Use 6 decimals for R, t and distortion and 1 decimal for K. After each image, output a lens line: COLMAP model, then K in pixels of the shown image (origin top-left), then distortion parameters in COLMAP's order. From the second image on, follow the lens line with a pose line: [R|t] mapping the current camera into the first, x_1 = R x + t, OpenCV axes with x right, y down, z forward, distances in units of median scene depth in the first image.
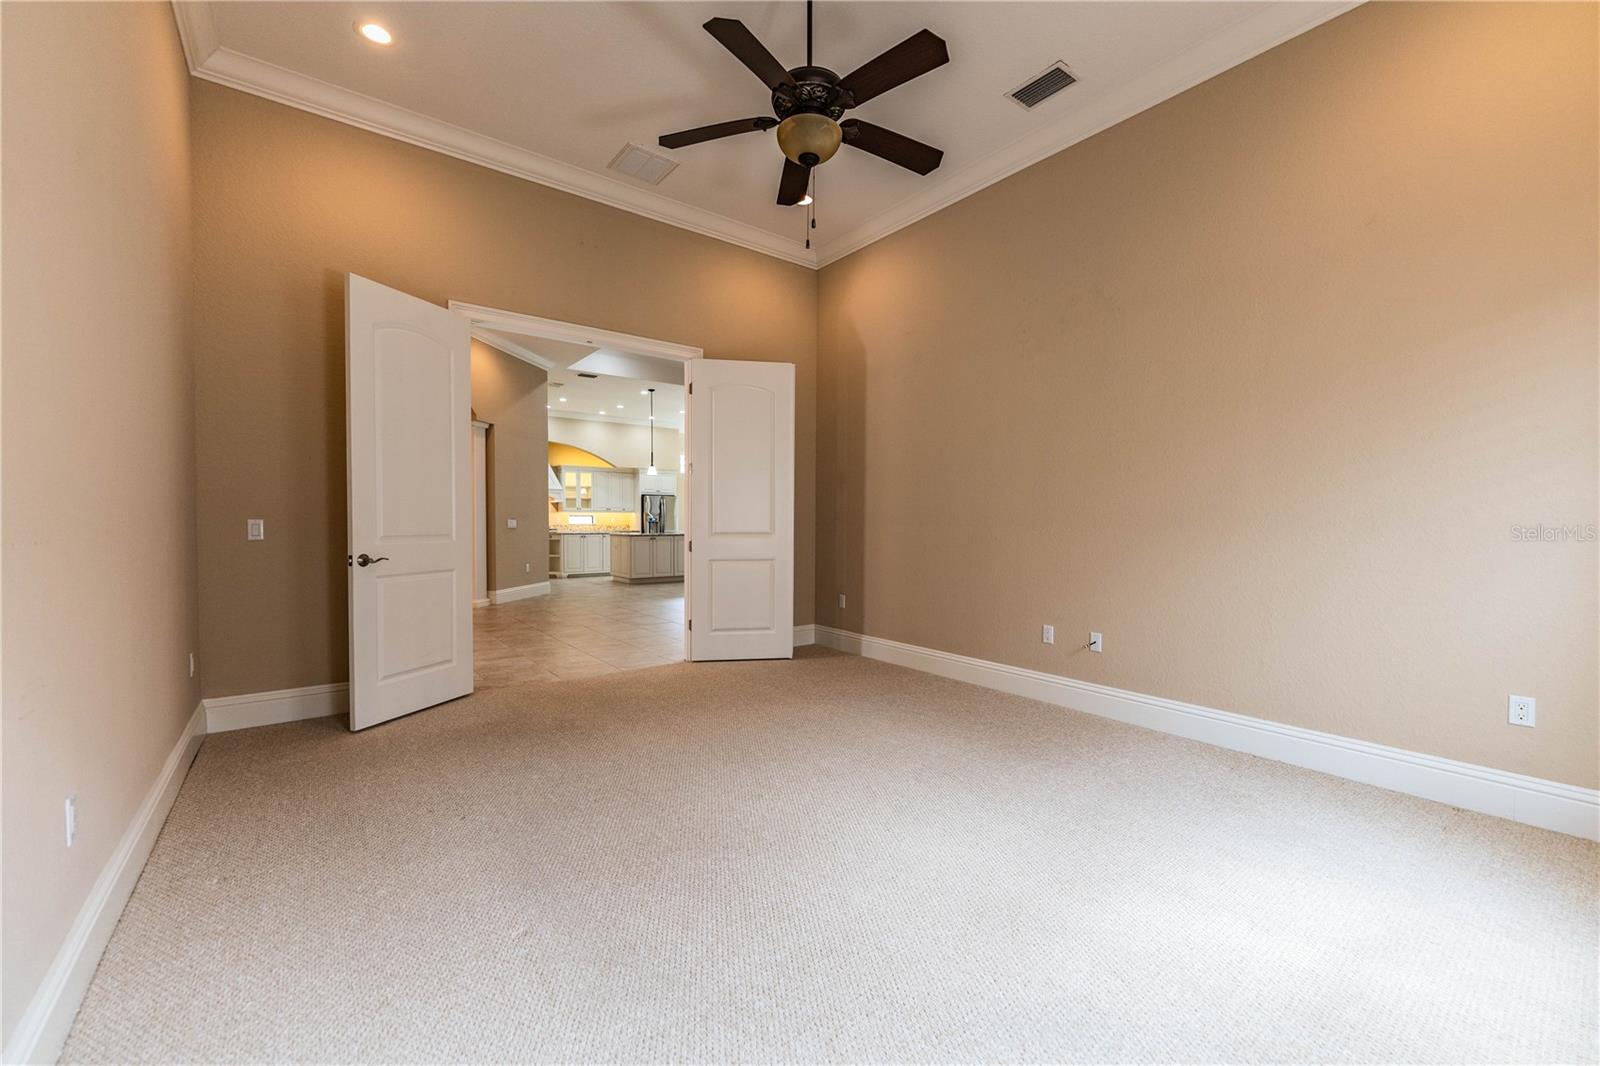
lens RADIAL K [[639.8, 0, 797.5], [0, 639.8, 534.1], [0, 0, 1]] dist [0.002672, -0.001215]
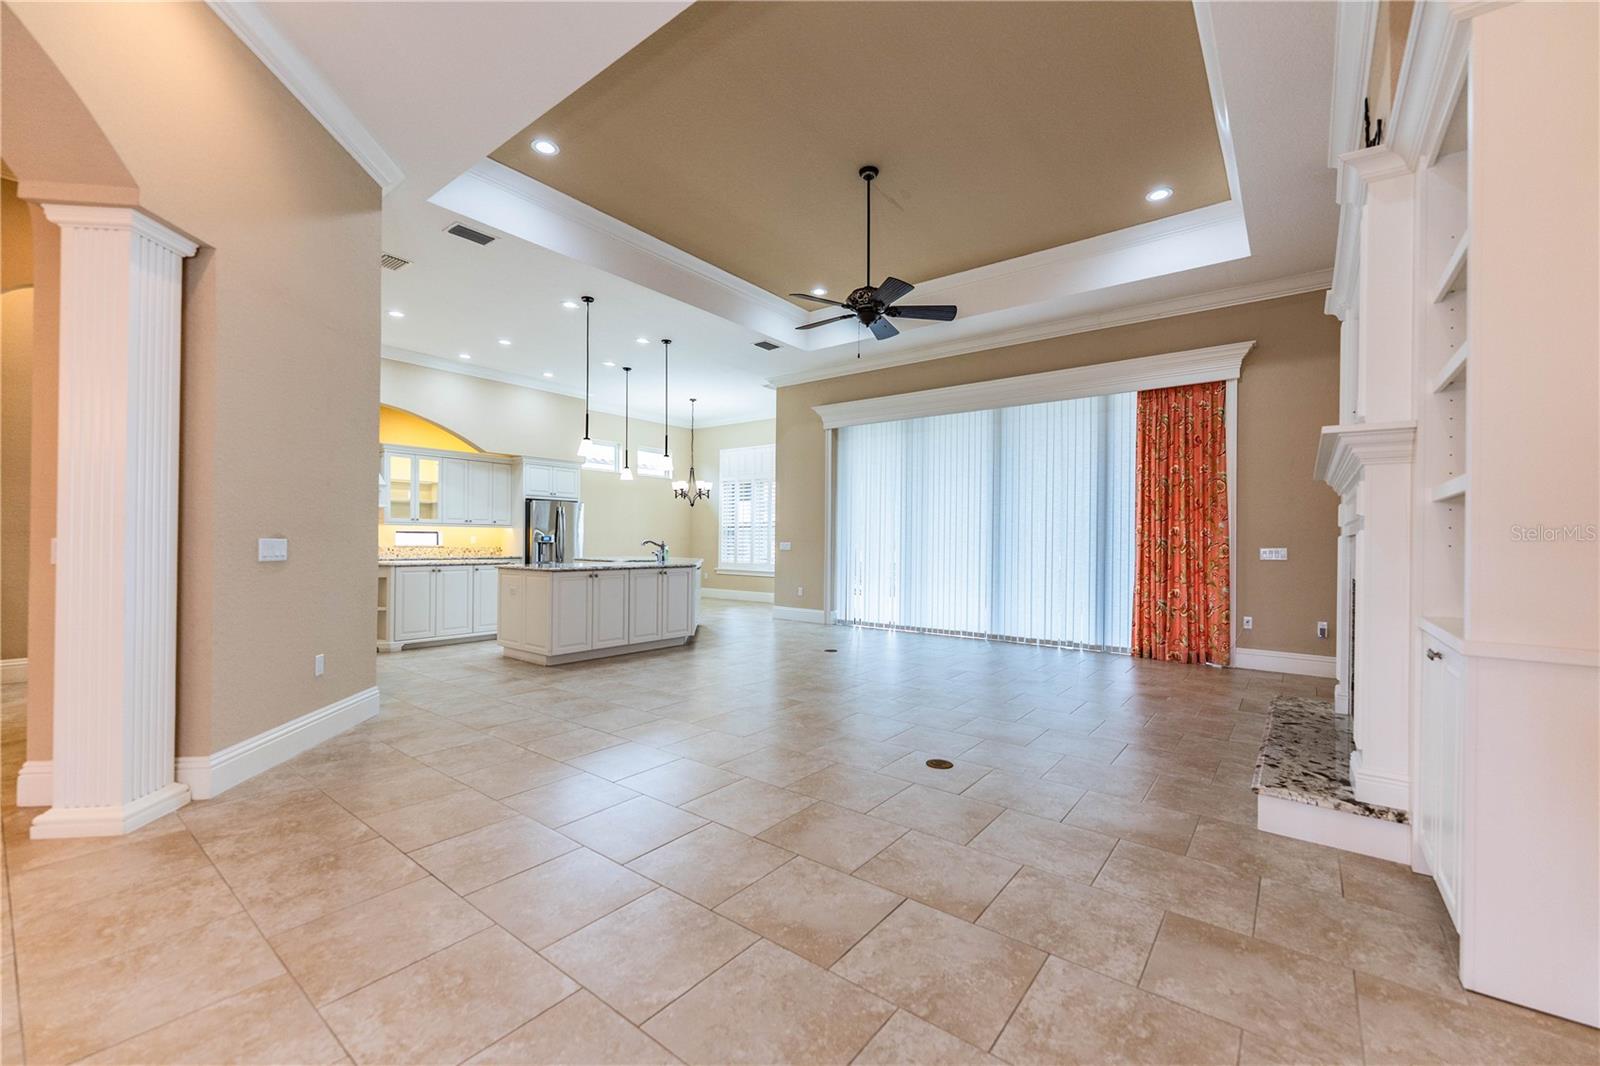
lens RADIAL K [[639.8, 0, 802.4], [0, 639.8, 533.6], [0, 0, 1]] dist [0.002672, -0.001215]
pose [[0.966269, 0.005326, 0.257482, -0.150142], [0.003007, 0.999485, -0.031959, -0.007277], [-0.257519, 0.031655, 0.965755, 0.343996]]
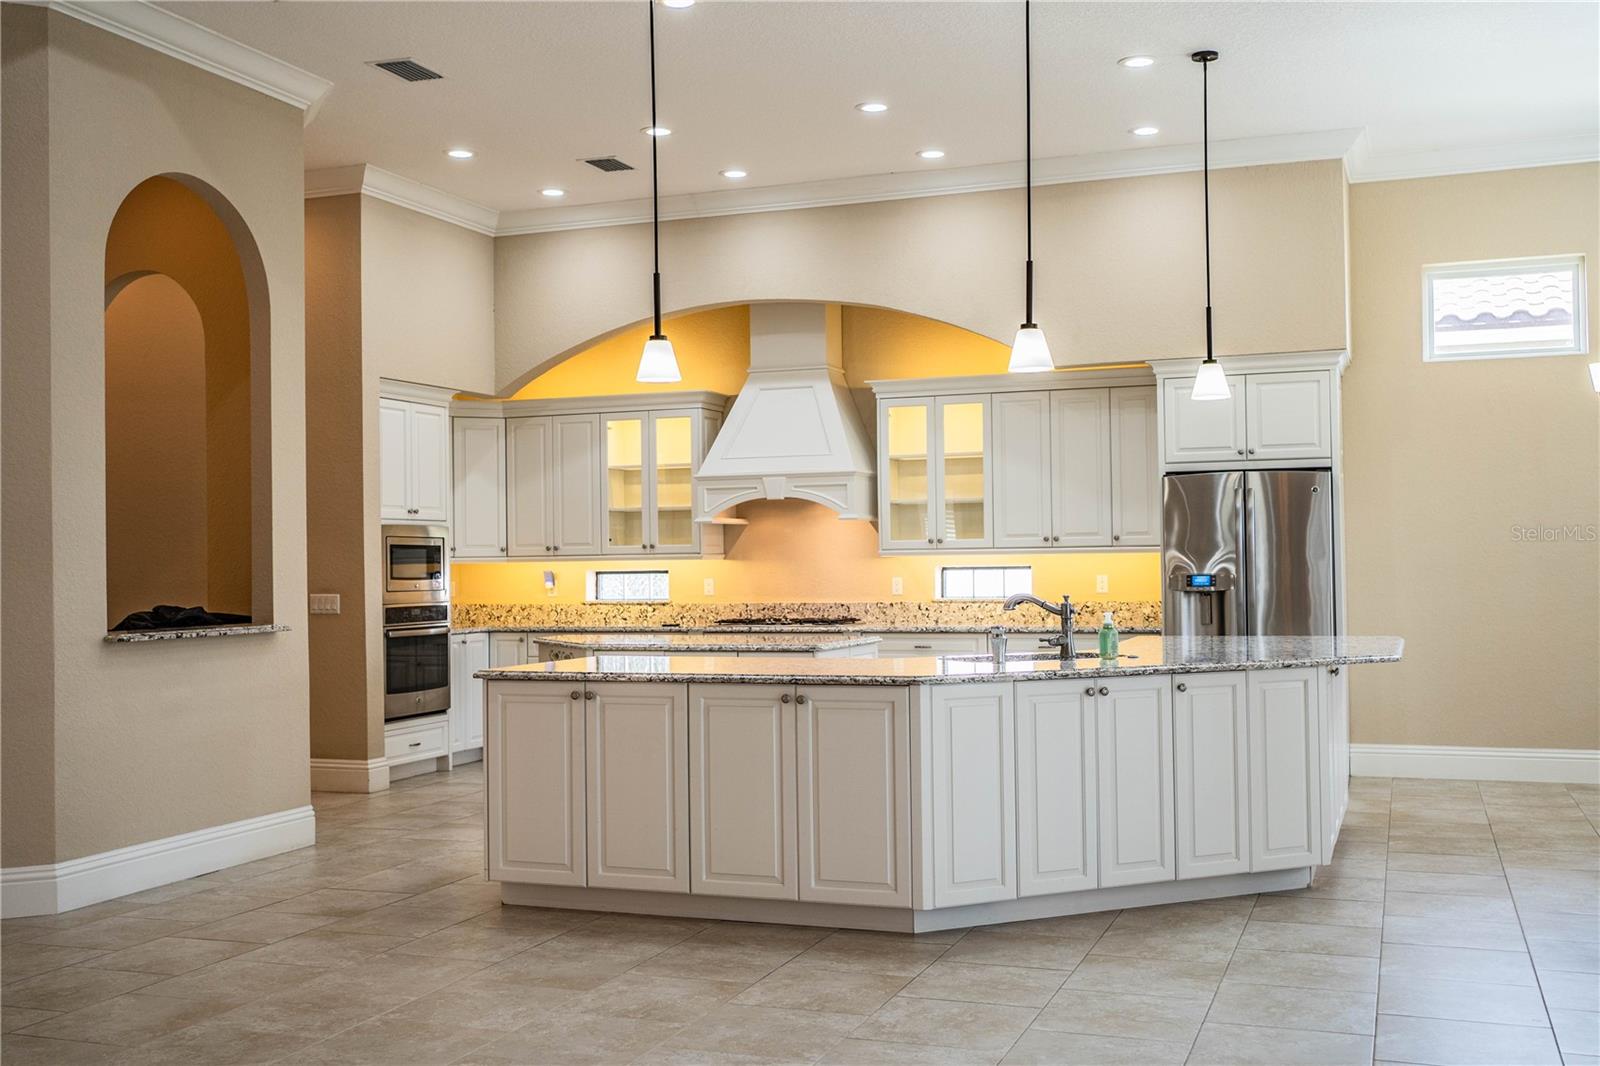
lens RADIAL K [[1635.9, 0, 809.3], [0, 1635.9, 534.0], [0, 0, 1]] dist [0.014618, 0.000000]
pose [[0.537306, -0.029158, -0.842884, 0.195206], [-0.002749, 0.999336, -0.036322, -0.018569], [0.843383, 0.021833, 0.536869, 0.599261]]
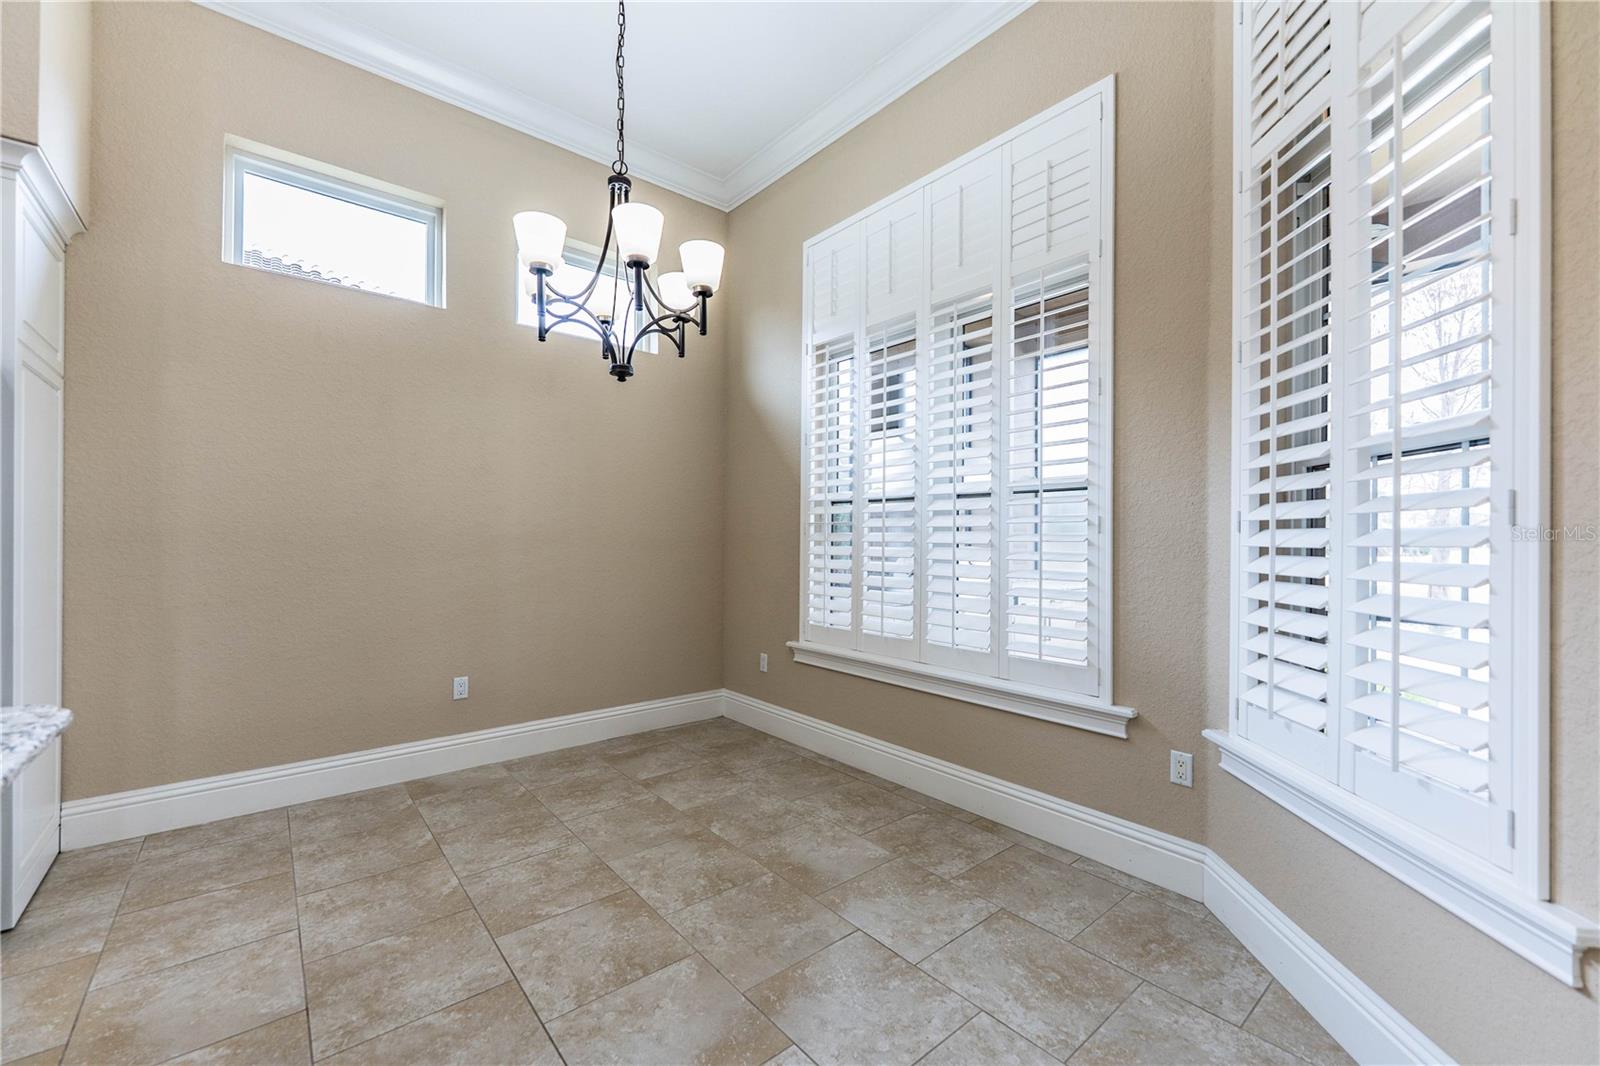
lens RADIAL K [[639.8, 0, 802.0], [0, 639.8, 537.4], [0, 0, 1]] dist [0.002672, -0.001215]
pose [[0.998741, -0.002093, 0.050117, -0.037489], [0.003308, 0.999702, -0.024174, -0.022985], [-0.050051, 0.024310, 0.998451, 0.926749]]
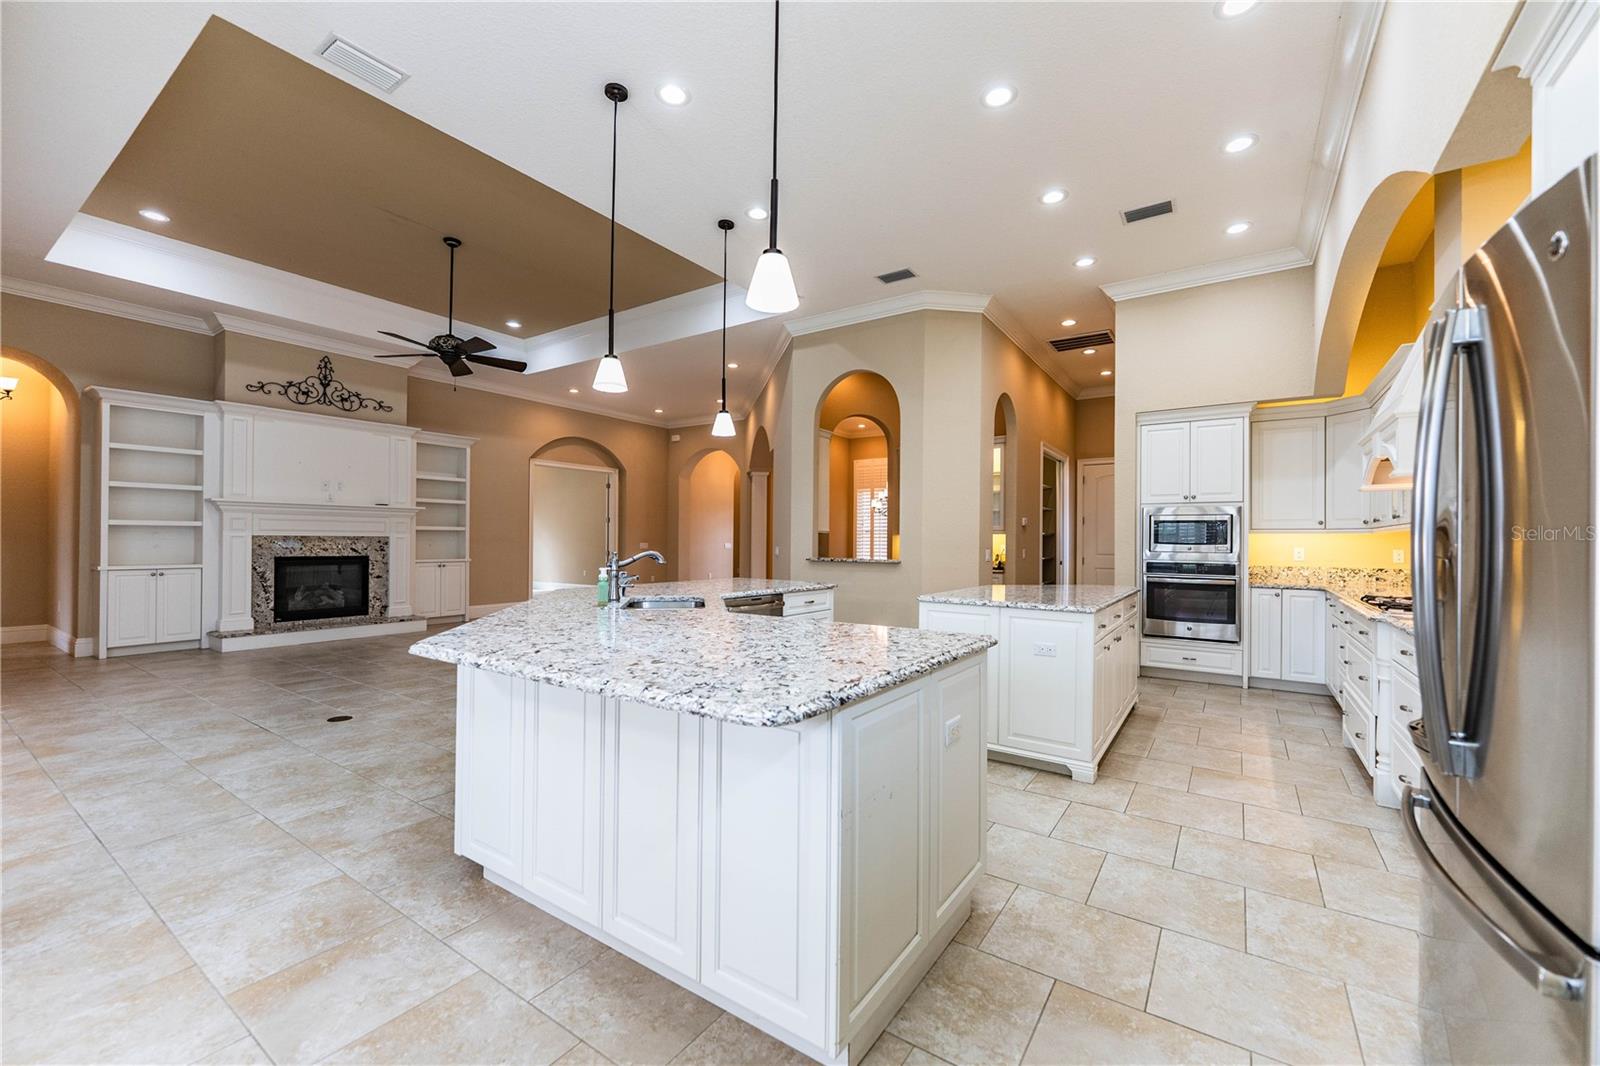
lens RADIAL K [[639.8, 0, 803.5], [0, 639.8, 536.9], [0, 0, 1]] dist [0.002672, -0.001215]
pose [[-0.948374, -0.017111, -0.316693, -0.117839], [-0.022985, 0.999626, 0.014821, -0.028486], [0.316321, 0.021335, -0.948412, 1.104320]]
